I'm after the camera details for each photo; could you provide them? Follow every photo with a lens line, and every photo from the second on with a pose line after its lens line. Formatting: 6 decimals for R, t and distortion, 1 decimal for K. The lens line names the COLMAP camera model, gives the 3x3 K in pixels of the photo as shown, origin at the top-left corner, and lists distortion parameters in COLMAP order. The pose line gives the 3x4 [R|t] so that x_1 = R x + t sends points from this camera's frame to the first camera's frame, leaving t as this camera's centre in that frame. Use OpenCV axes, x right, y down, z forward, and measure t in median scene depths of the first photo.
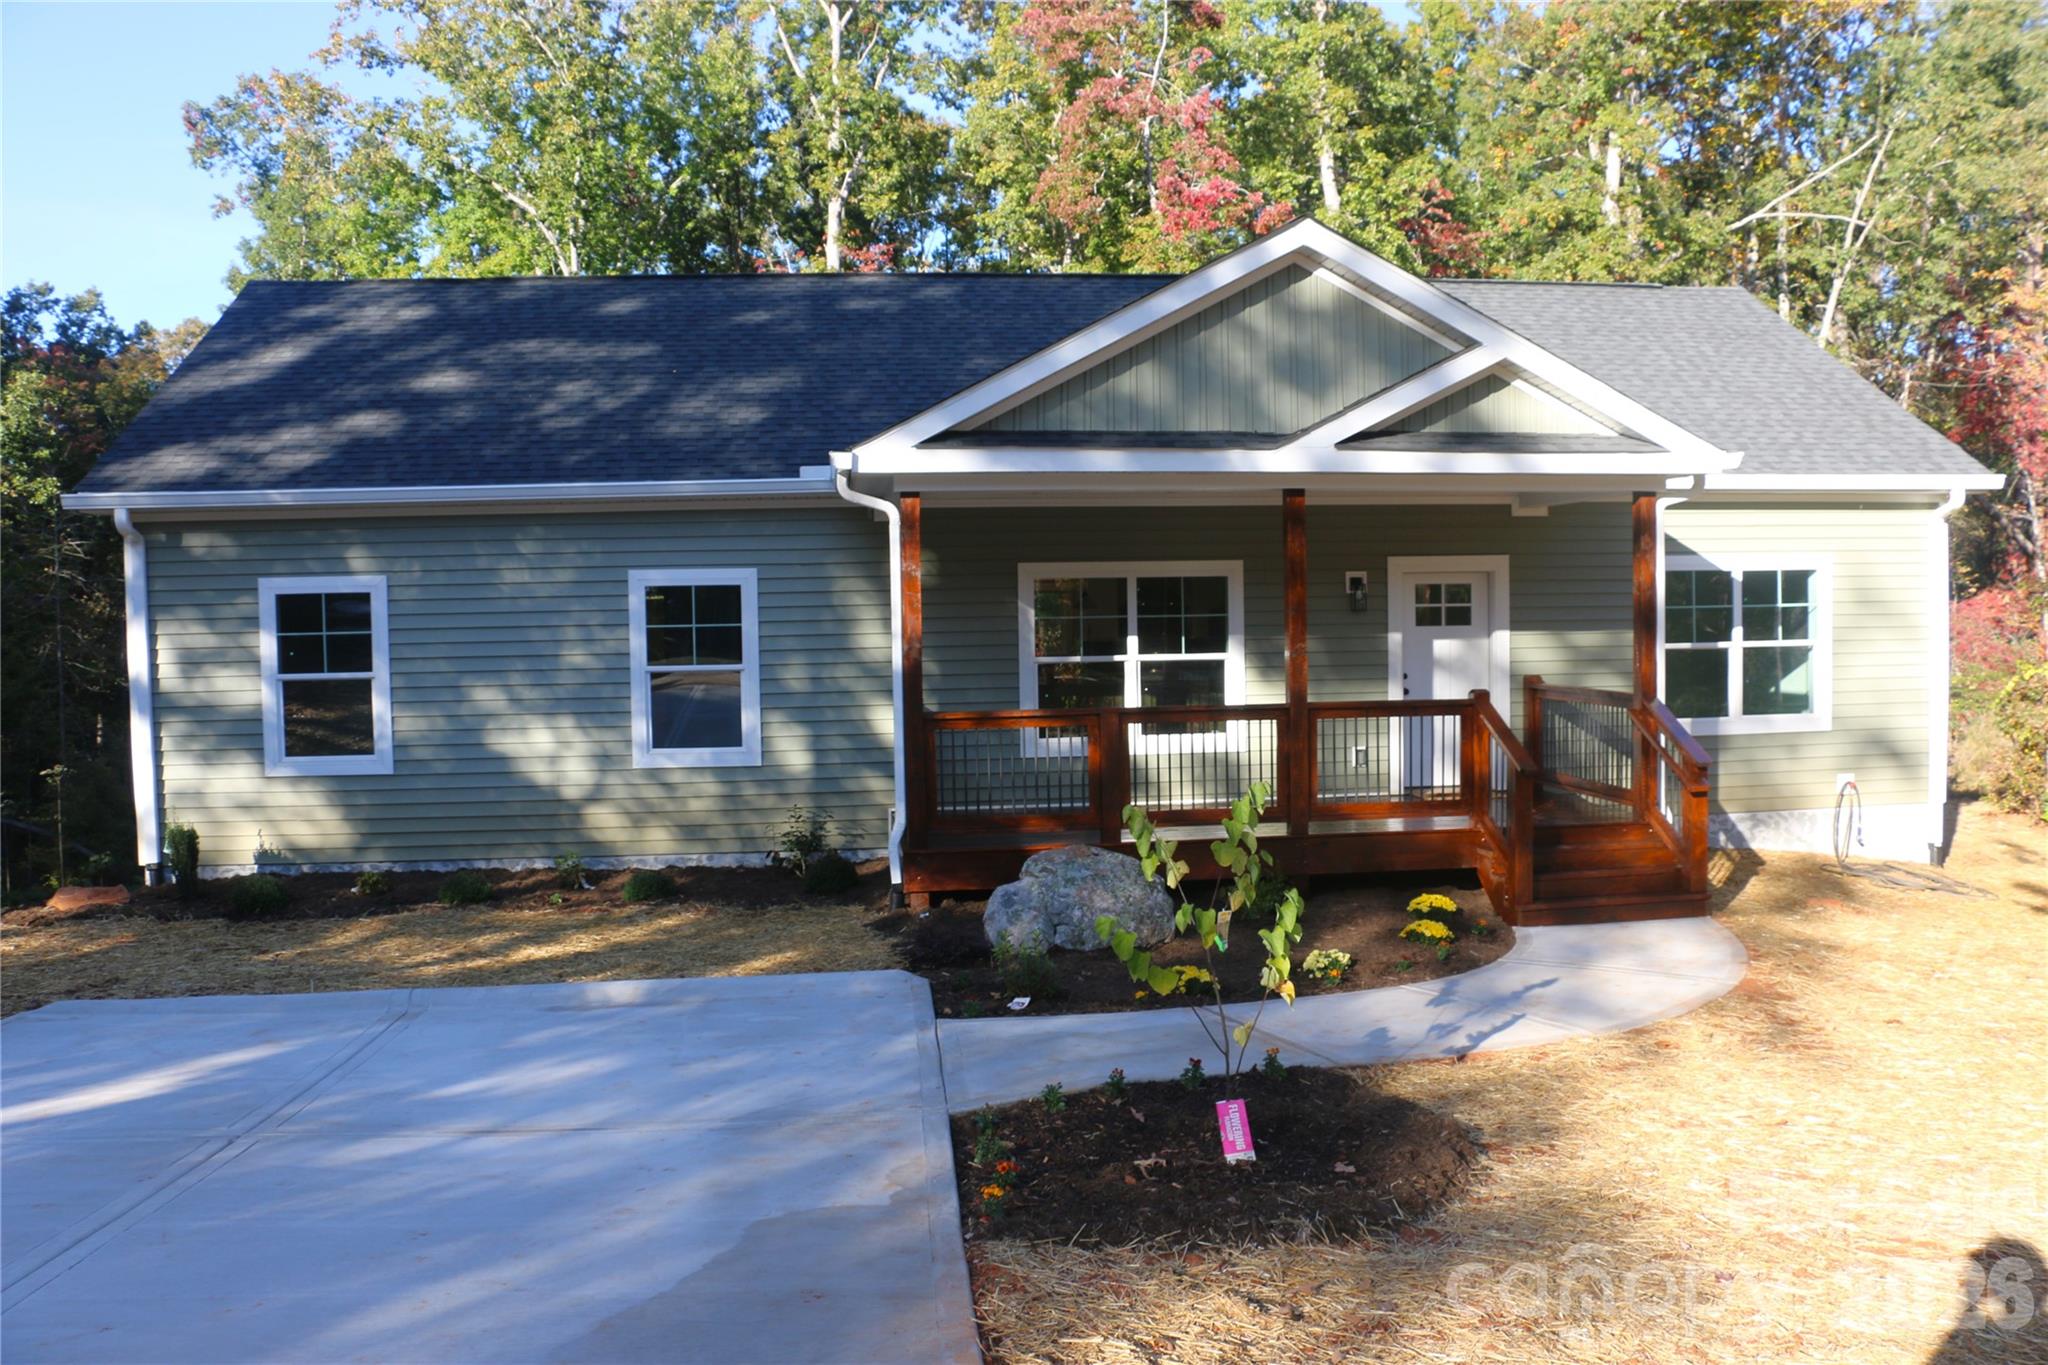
lens RADIAL K [[1665.7, 0, 1024.0], [0, 1665.7, 682.5], [0, 0, 1]] dist [-0.167075, 0.125807]
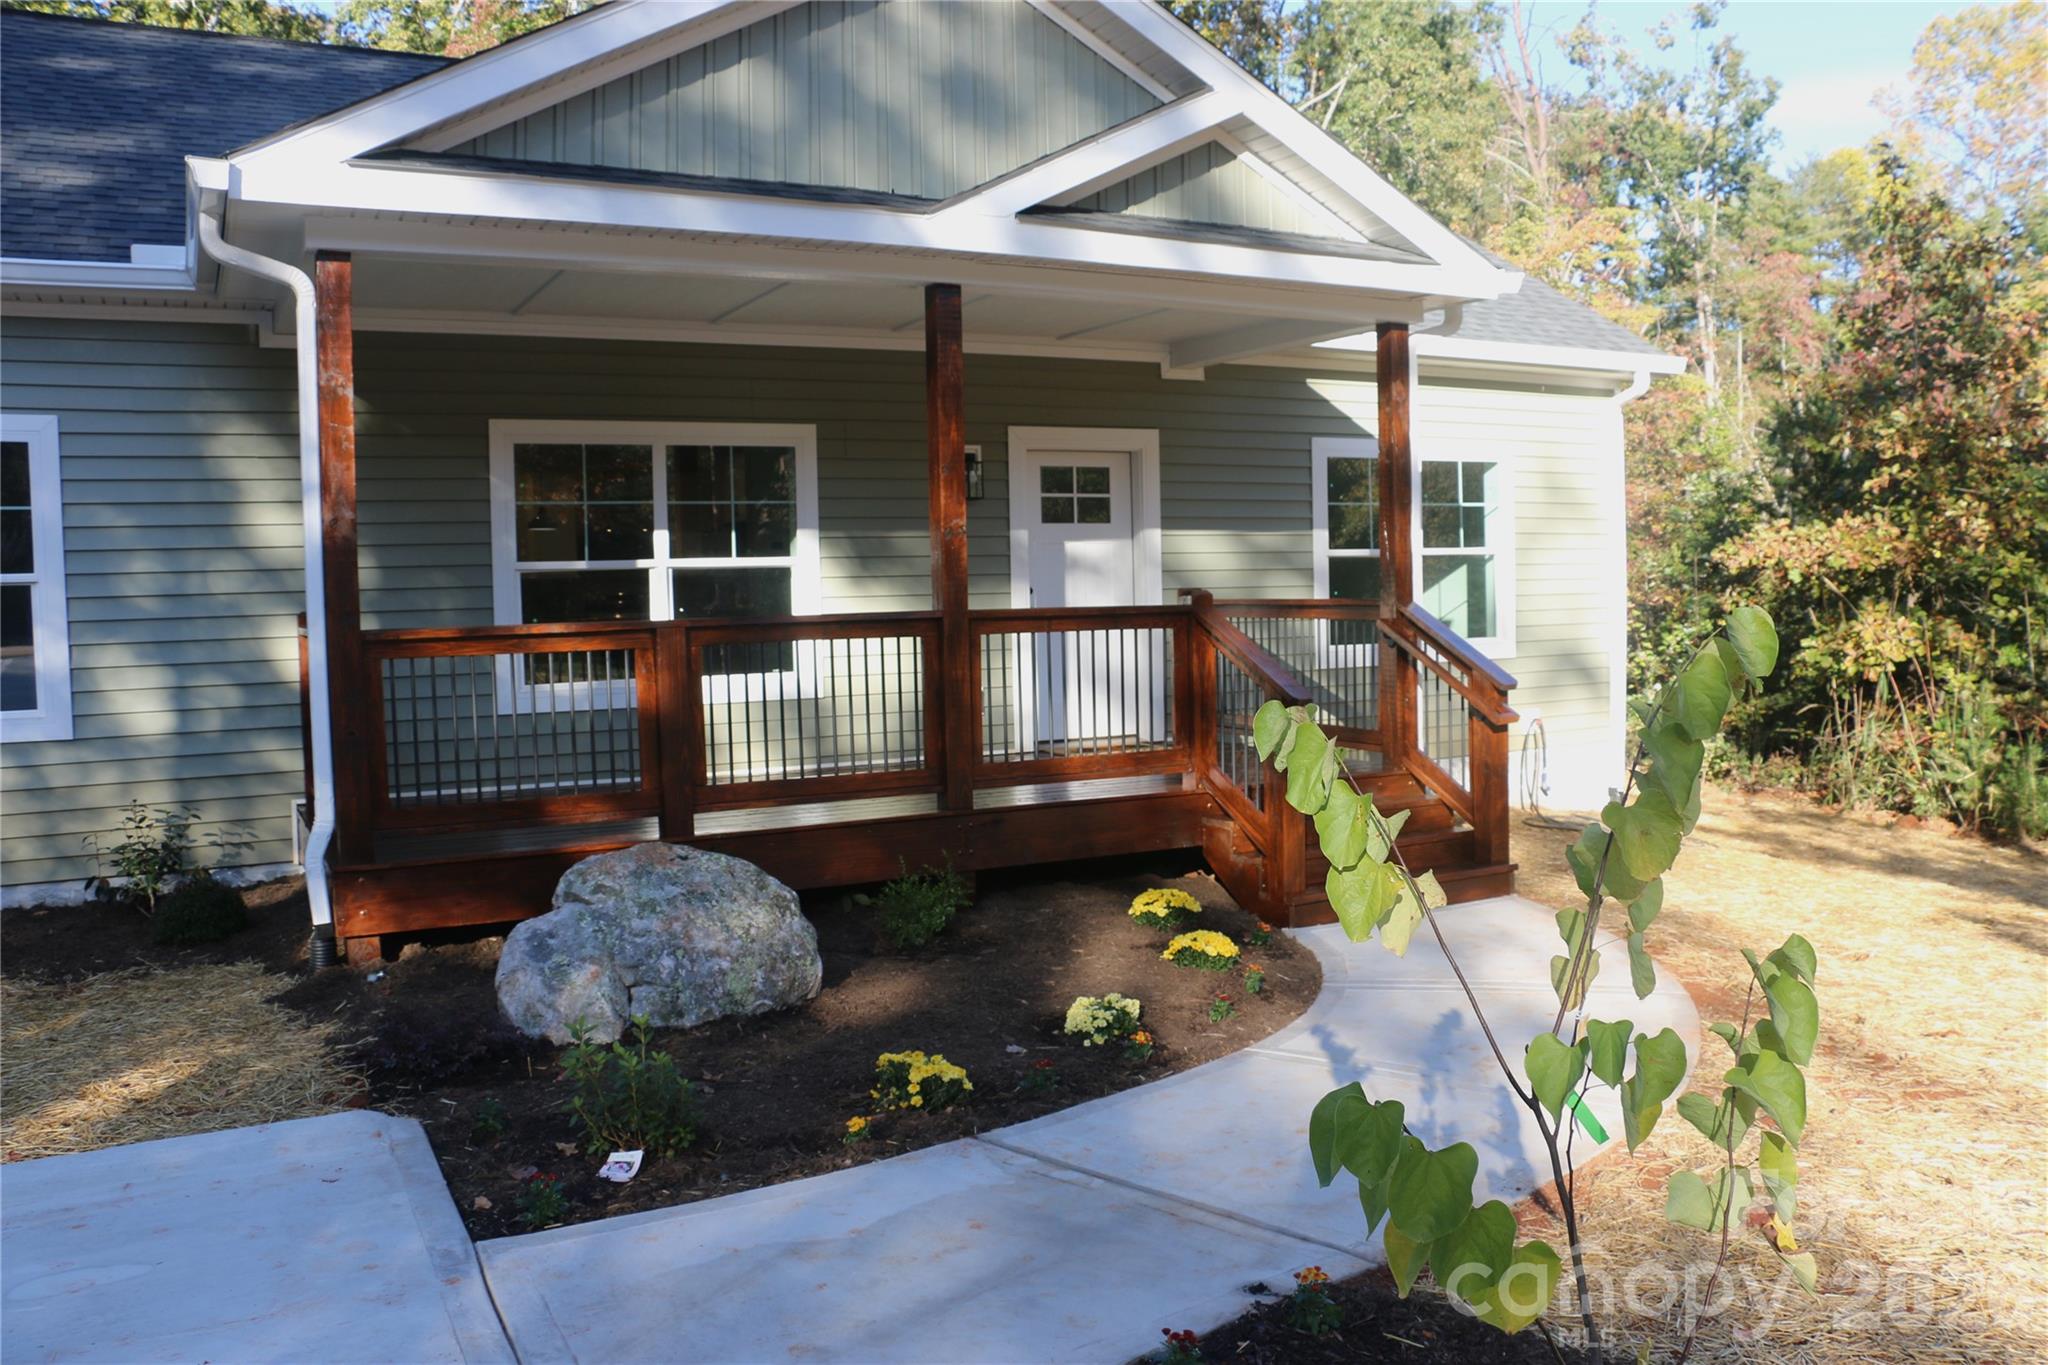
lens RADIAL K [[1665.7, 0, 1024.0], [0, 1665.7, 682.5], [0, 0, 1]] dist [-0.167075, 0.125807]
pose [[0.933017, -0.023924, 0.359037, -0.042063], [0.020183, 0.999696, 0.014166, 0.028731], [-0.359267, -0.005971, 0.933216, 0.331455]]
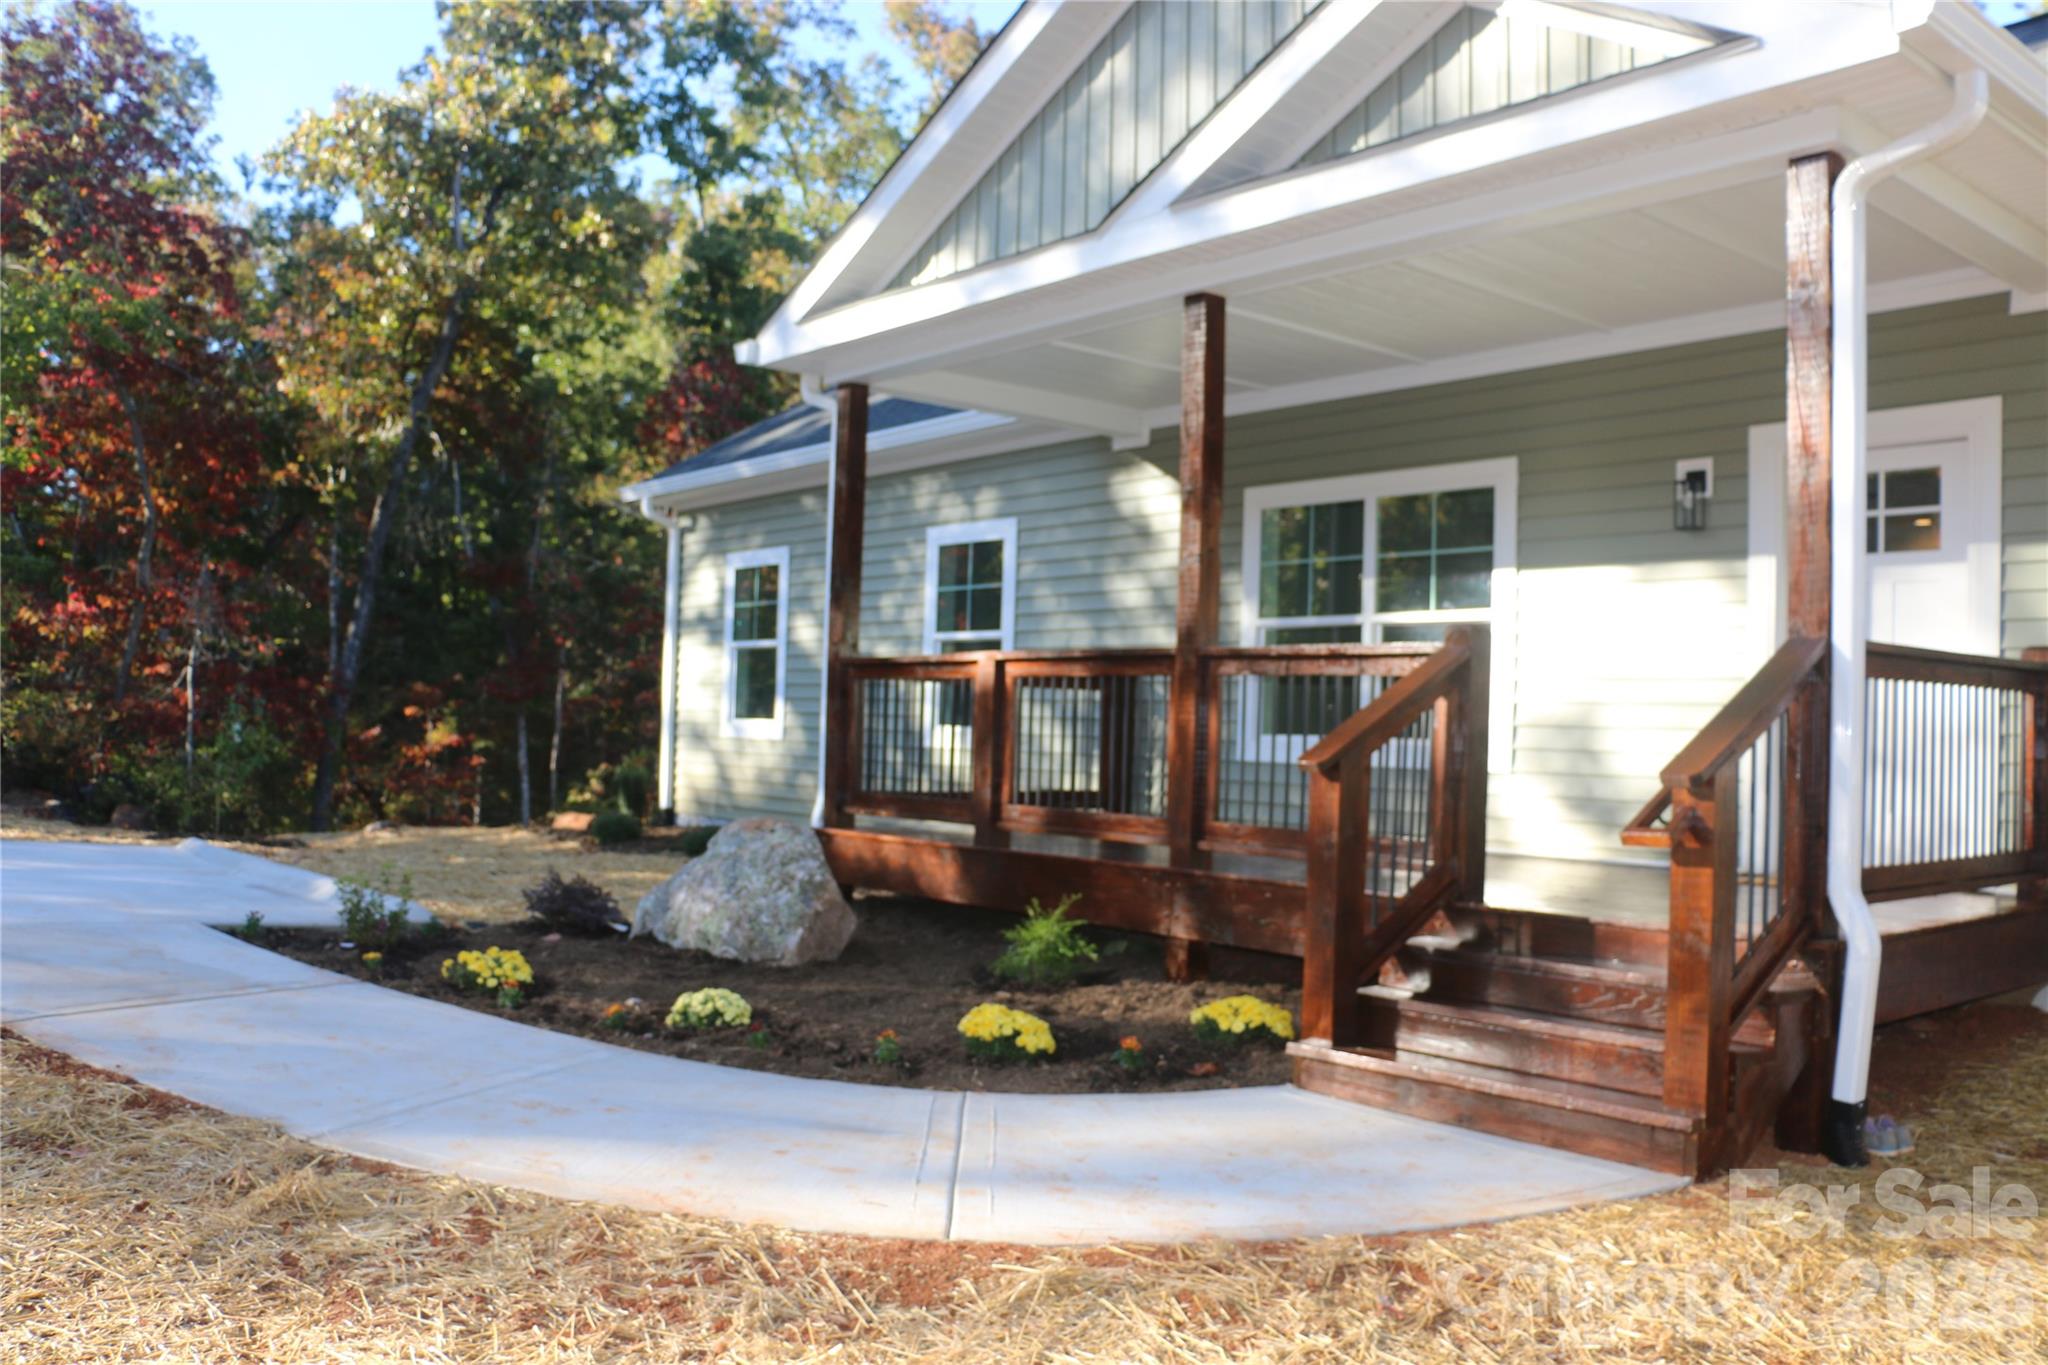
lens RADIAL K [[1665.7, 0, 1024.0], [0, 1665.7, 682.5], [0, 0, 1]] dist [-0.167075, 0.125807]
pose [[0.545571, 0.012170, -0.837976, 0.565374], [-0.054822, 0.998271, -0.021194, 0.033171], [0.836270, 0.057502, 0.545295, 0.551826]]
